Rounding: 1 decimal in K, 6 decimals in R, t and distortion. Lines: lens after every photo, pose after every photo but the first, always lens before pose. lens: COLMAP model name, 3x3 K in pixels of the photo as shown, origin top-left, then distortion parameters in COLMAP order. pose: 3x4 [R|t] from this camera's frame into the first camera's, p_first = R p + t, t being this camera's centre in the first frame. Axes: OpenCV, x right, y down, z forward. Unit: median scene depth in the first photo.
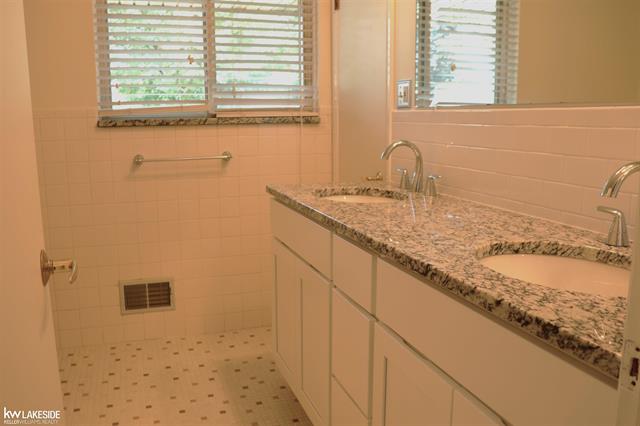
lens RADIAL K [[544.0, 0, 320.0], [0, 544.0, 213.0], [0, 0, 1]] dist [-0.154298, 0.113335]
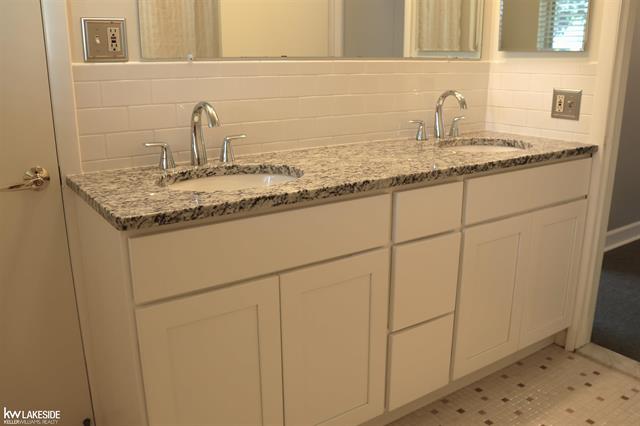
lens RADIAL K [[544.0, 0, 320.0], [0, 544.0, 213.0], [0, 0, 1]] dist [-0.154298, 0.113335]
pose [[-0.258666, -0.251286, 0.932710, -0.984032], [0.172454, 0.938045, 0.300550, -0.280202], [-0.950448, 0.238591, -0.199305, 1.553259]]
